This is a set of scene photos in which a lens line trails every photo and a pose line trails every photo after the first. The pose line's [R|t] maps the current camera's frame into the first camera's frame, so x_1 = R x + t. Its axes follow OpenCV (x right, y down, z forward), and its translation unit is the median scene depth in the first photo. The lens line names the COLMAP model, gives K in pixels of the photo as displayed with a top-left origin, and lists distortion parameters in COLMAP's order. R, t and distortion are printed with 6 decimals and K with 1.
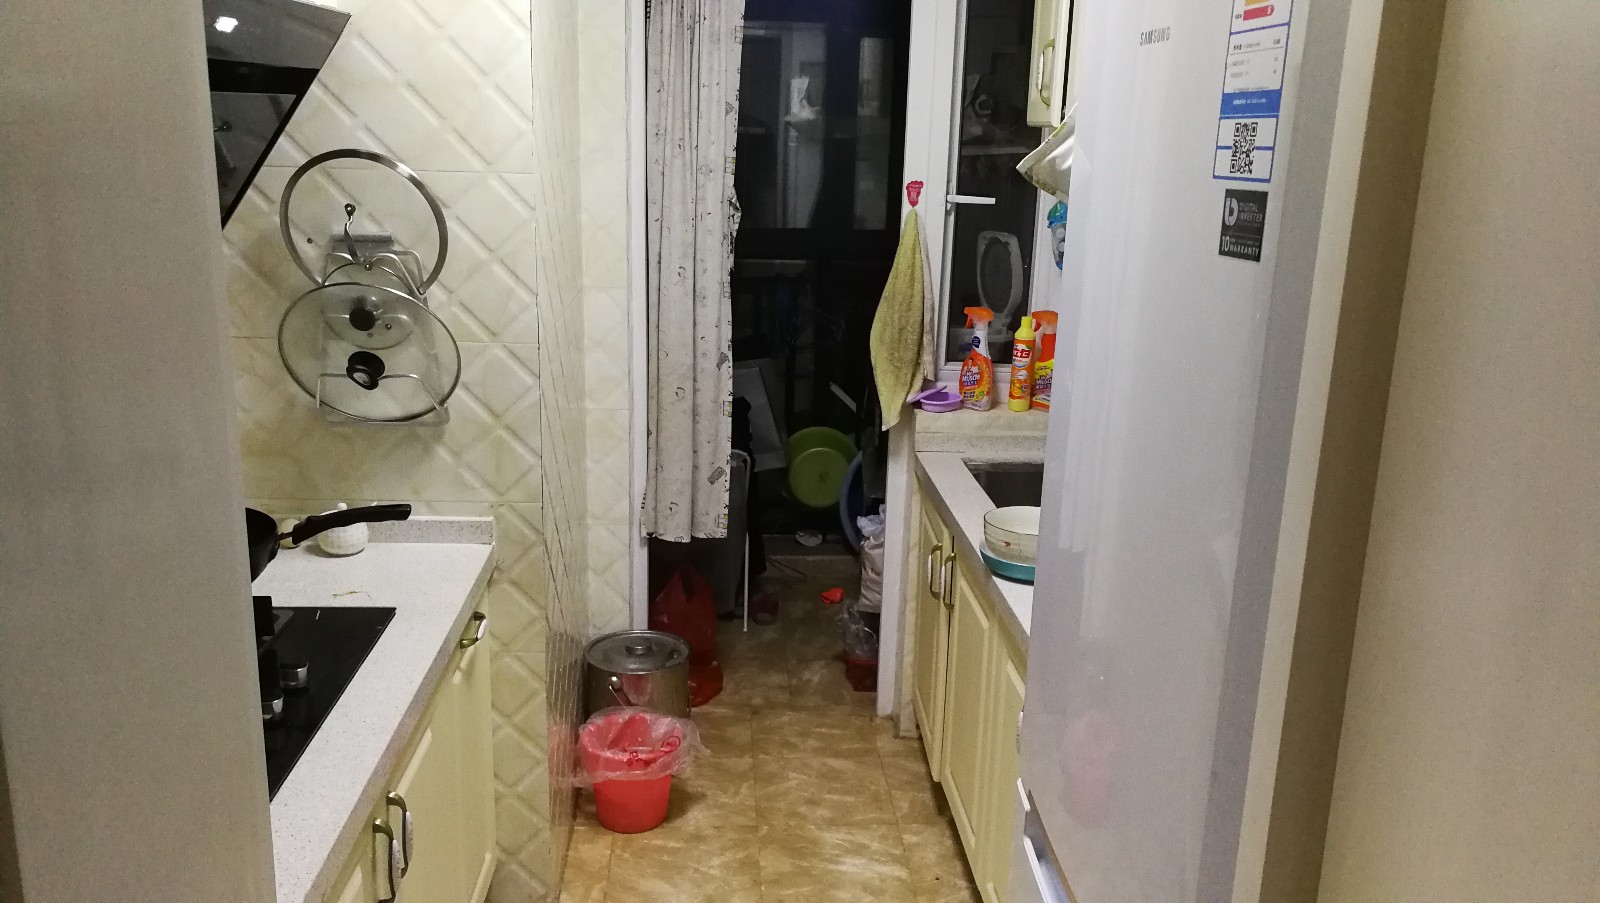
lens RADIAL K [[1272.7, 0, 794.0], [0, 1272.7, 450.4], [0, 0, 1]] dist [0.029610, -0.043261]
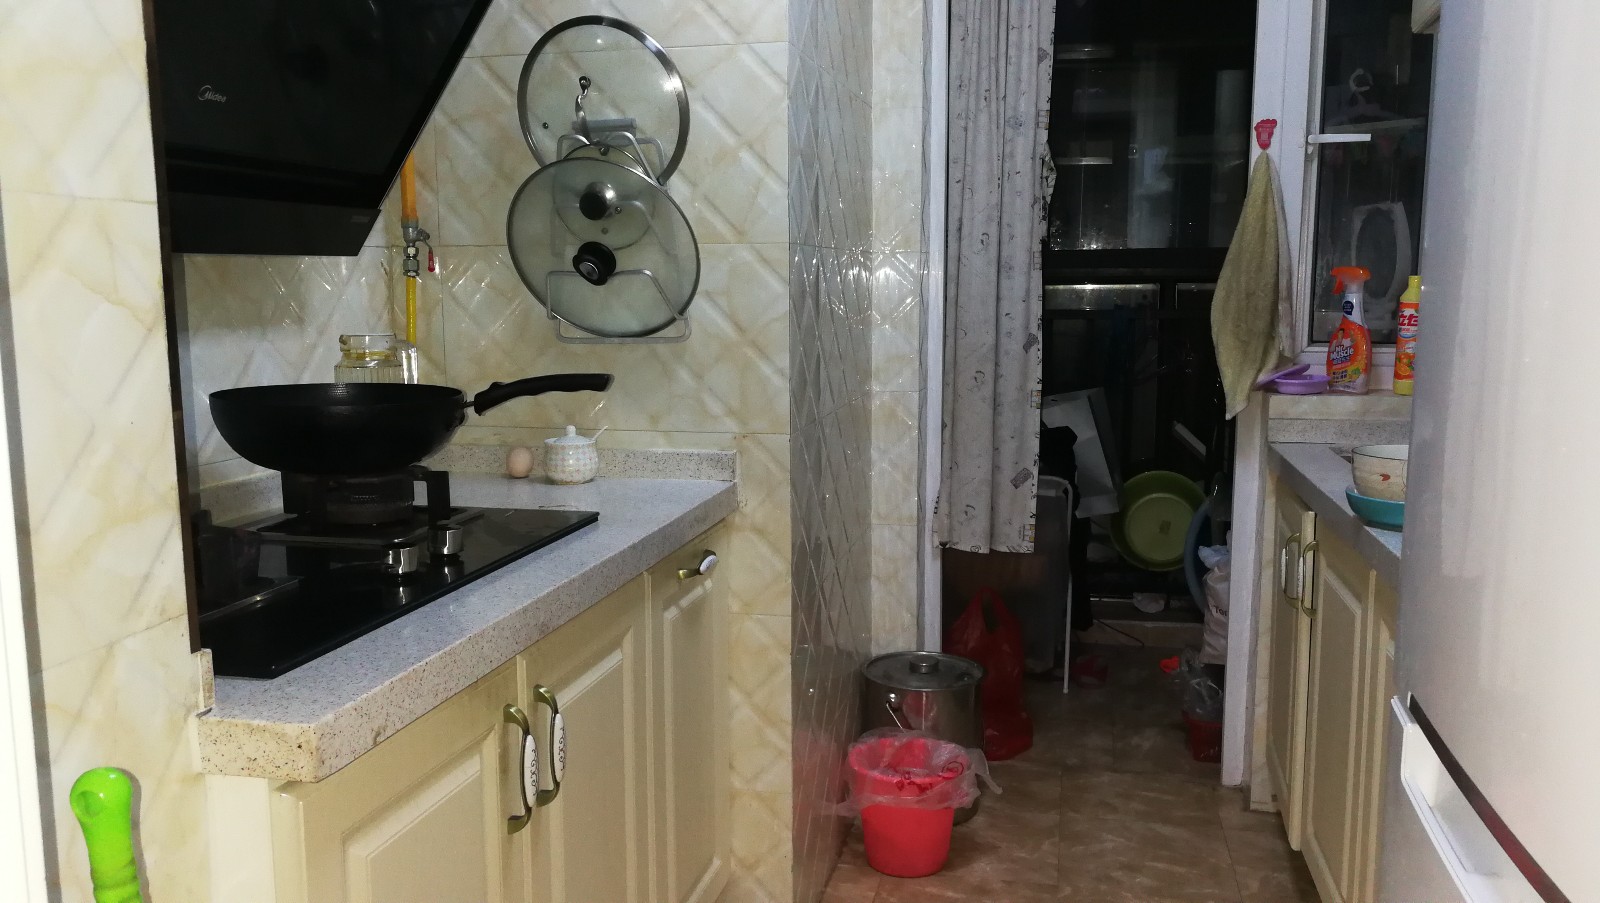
lens RADIAL K [[1272.7, 0, 803.0], [0, 1272.7, 460.3], [0, 0, 1]] dist [0.029610, -0.043261]
pose [[0.962310, 0.006348, -0.271880, 0.031712], [-0.037984, 0.993066, -0.111256, 0.115652], [0.269289, 0.117390, 0.955878, 0.144201]]
